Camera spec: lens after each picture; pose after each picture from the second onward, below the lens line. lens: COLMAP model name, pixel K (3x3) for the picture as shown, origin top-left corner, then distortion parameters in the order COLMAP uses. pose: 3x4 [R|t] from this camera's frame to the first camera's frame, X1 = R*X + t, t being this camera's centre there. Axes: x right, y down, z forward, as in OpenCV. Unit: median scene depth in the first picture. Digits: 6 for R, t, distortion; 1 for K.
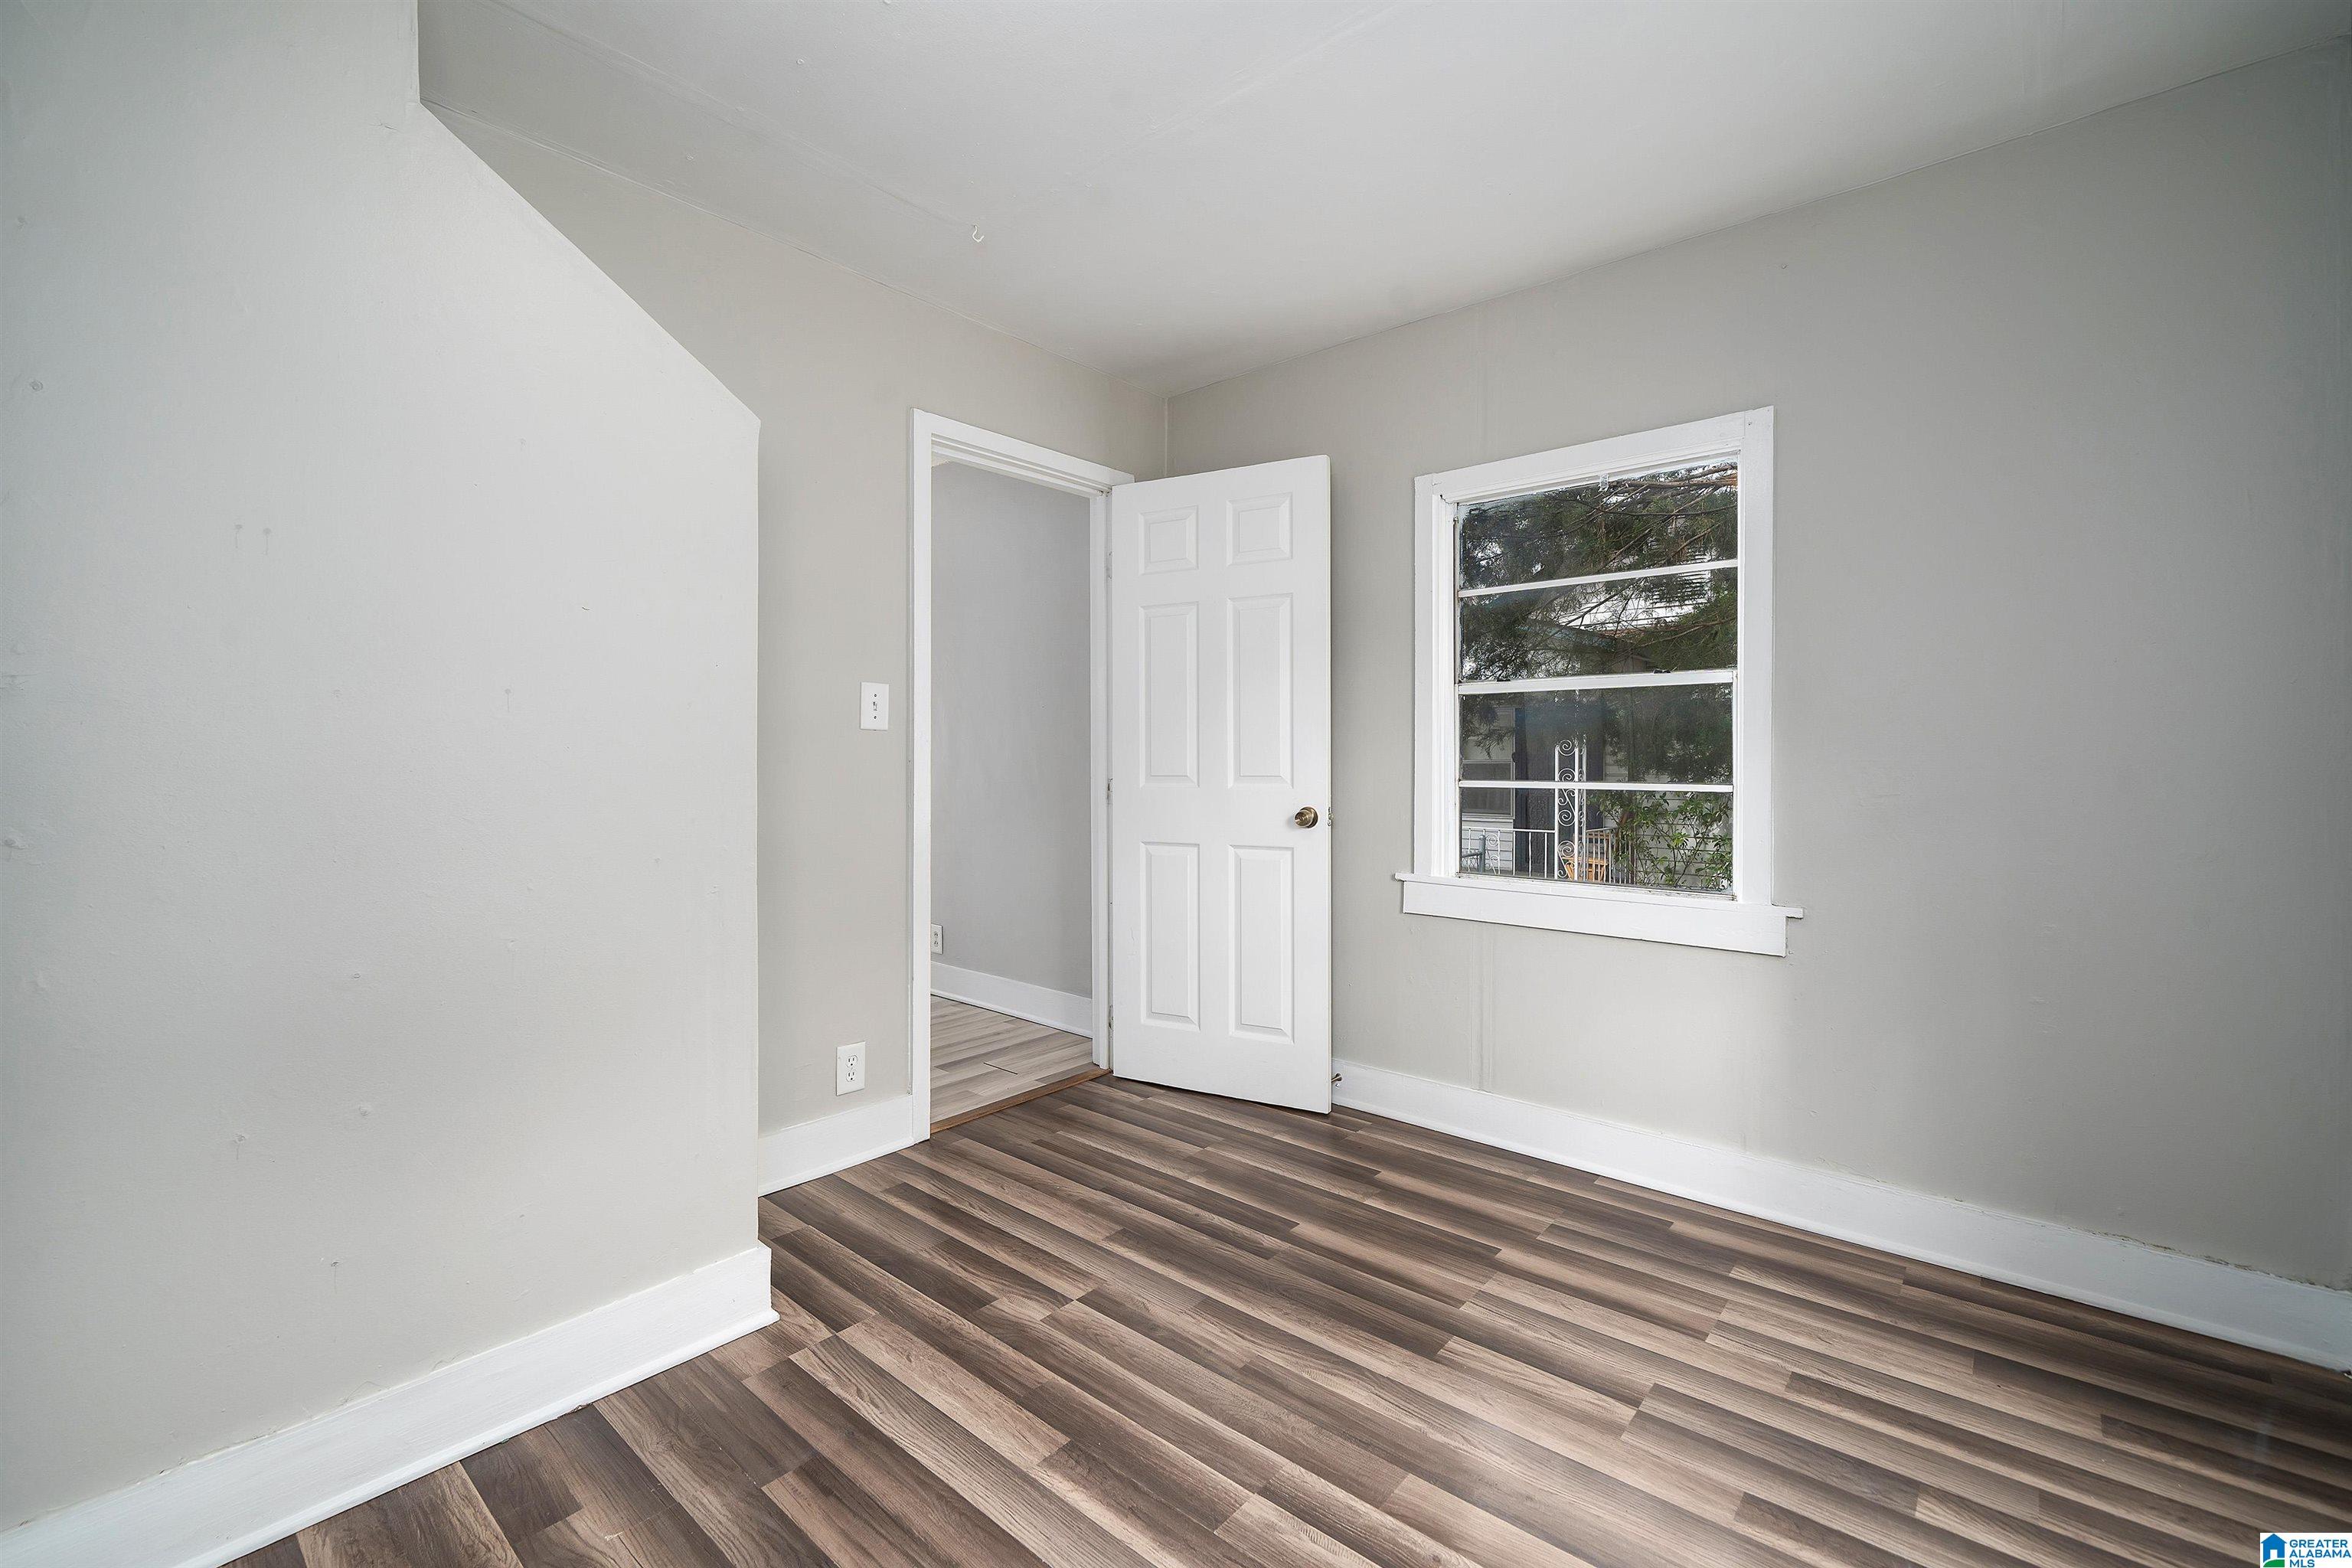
lens RADIAL K [[1016.0, 0, 1180.6], [0, 1016.0, 771.6], [0, 0, 1]] dist [0.002783, 0.000281]
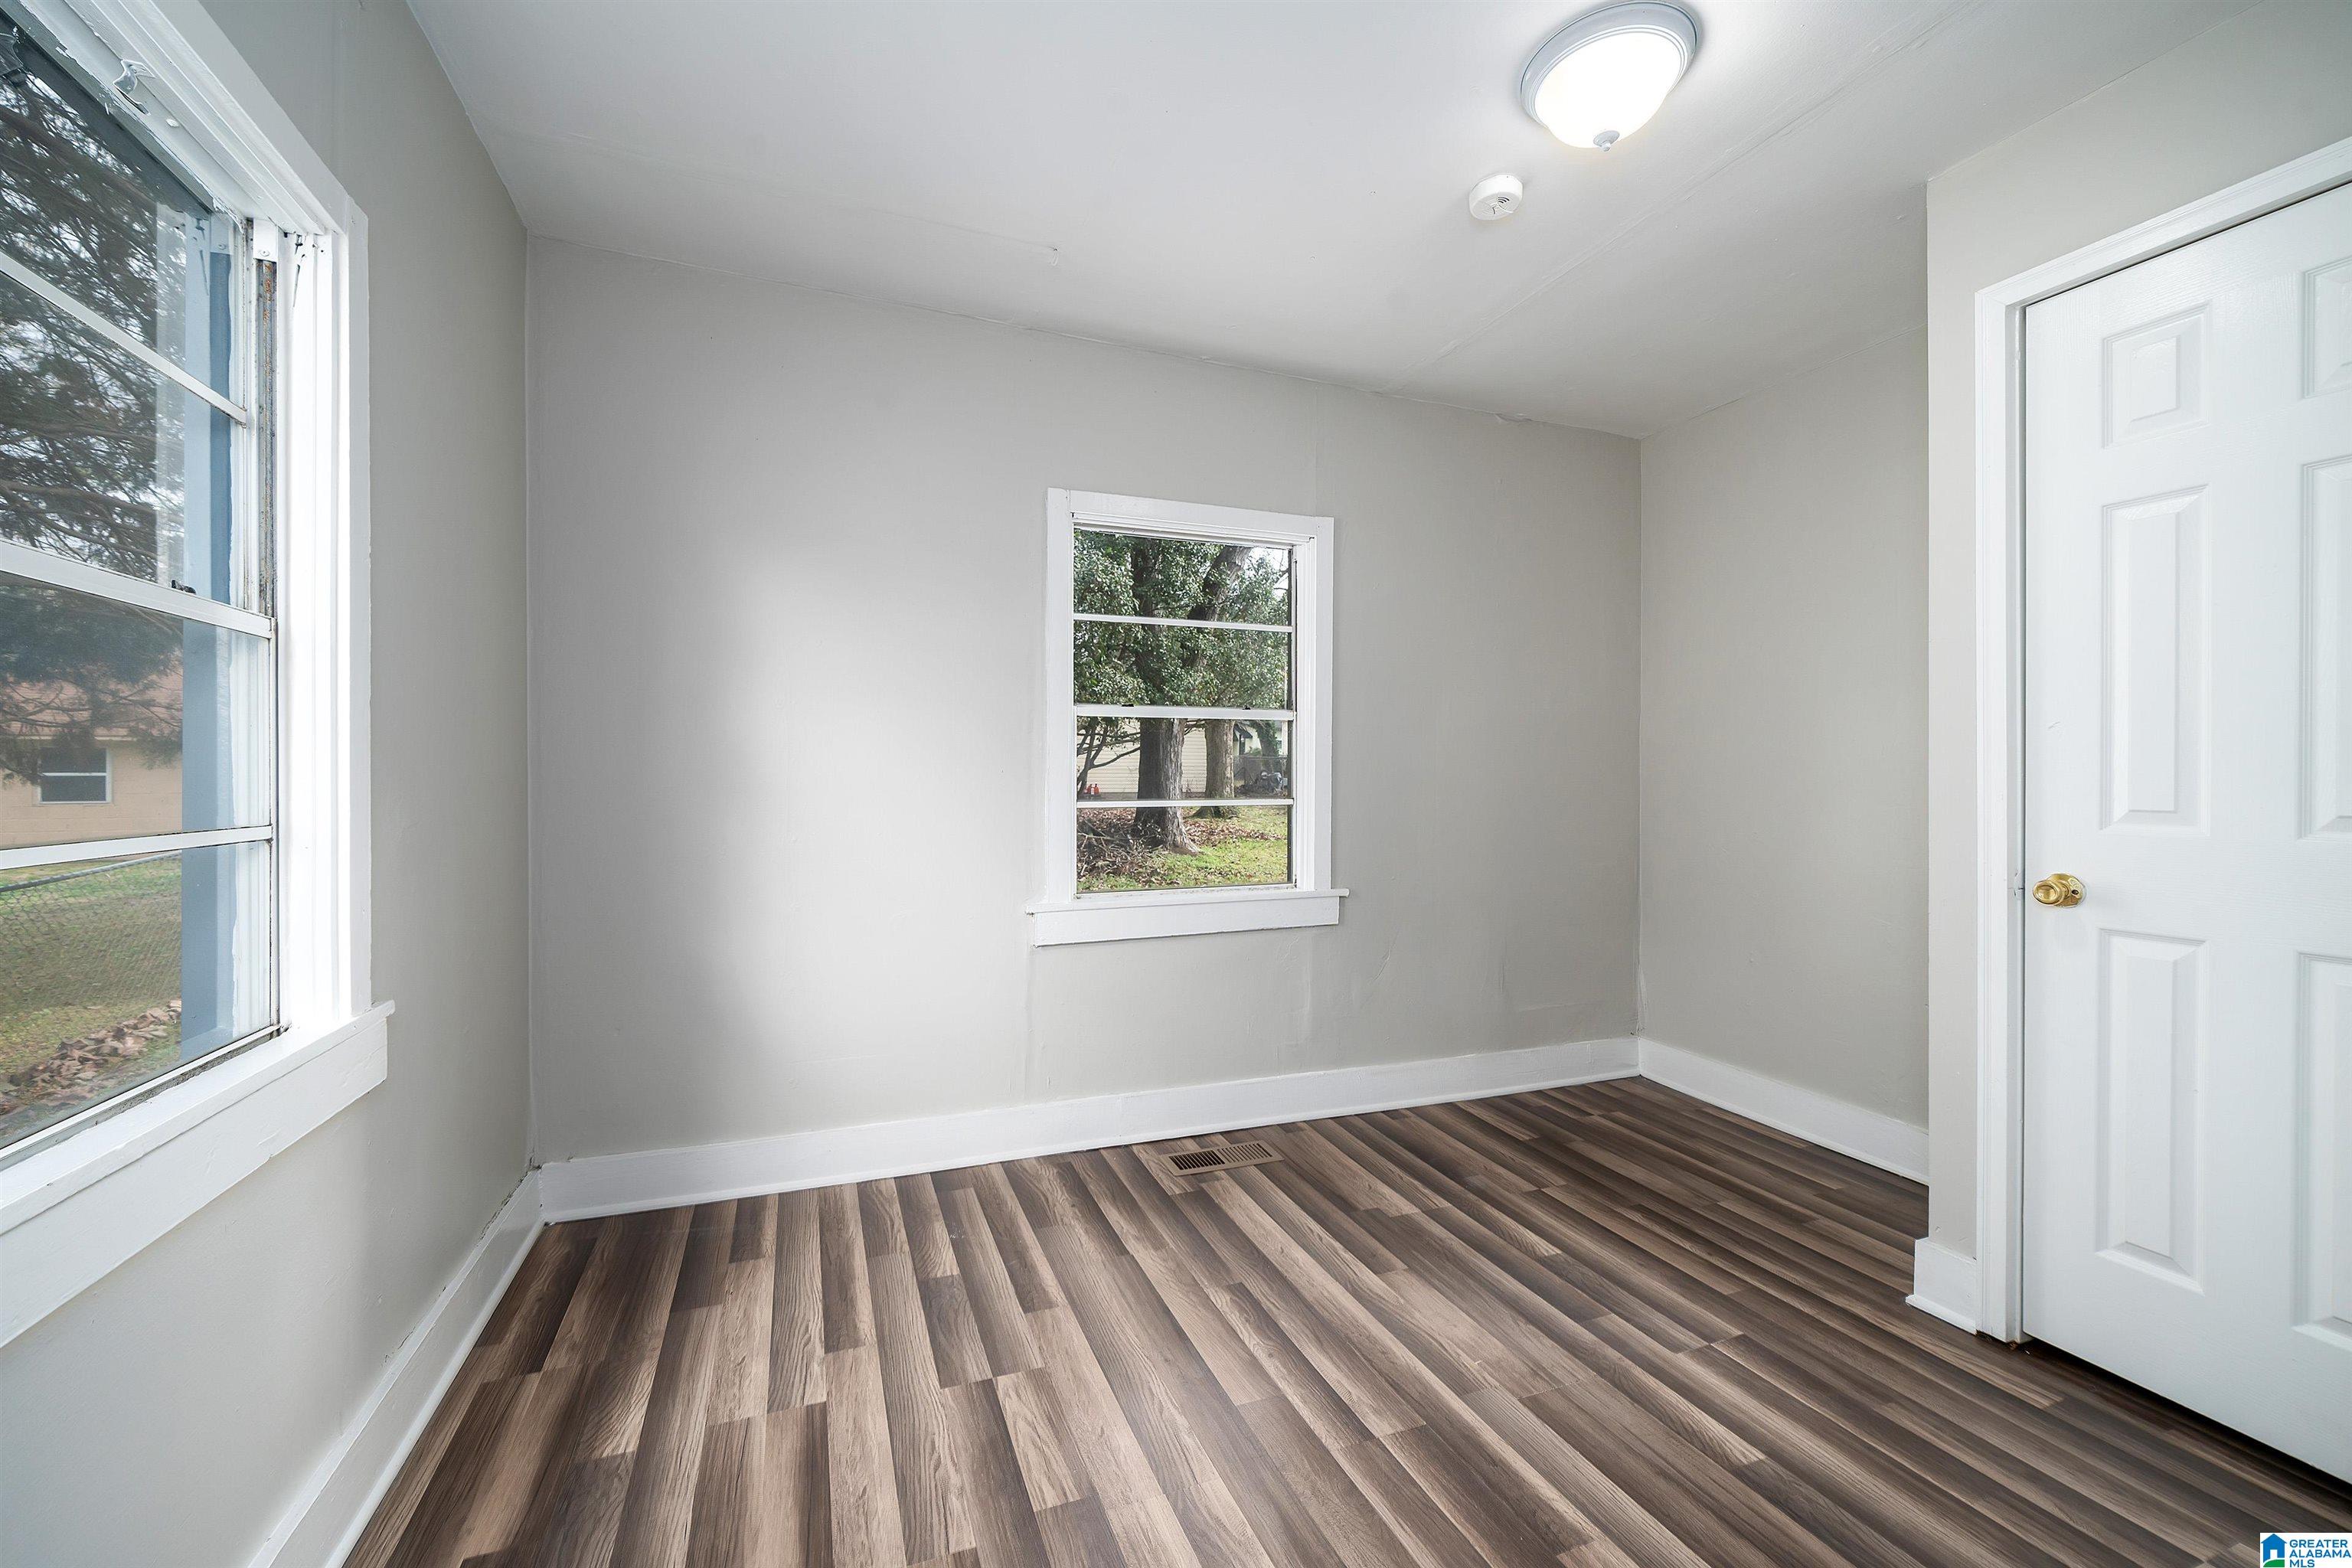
lens RADIAL K [[946.8, 0, 1175.4], [0, 946.8, 781.9], [0, 0, 1]] dist [-0.002136, -0.000196]
pose [[-0.891109, -0.008102, 0.453717, -0.174872], [-0.004228, 0.999945, 0.009553, -0.016257], [-0.453770, 0.006594, -0.891095, 1.819821]]
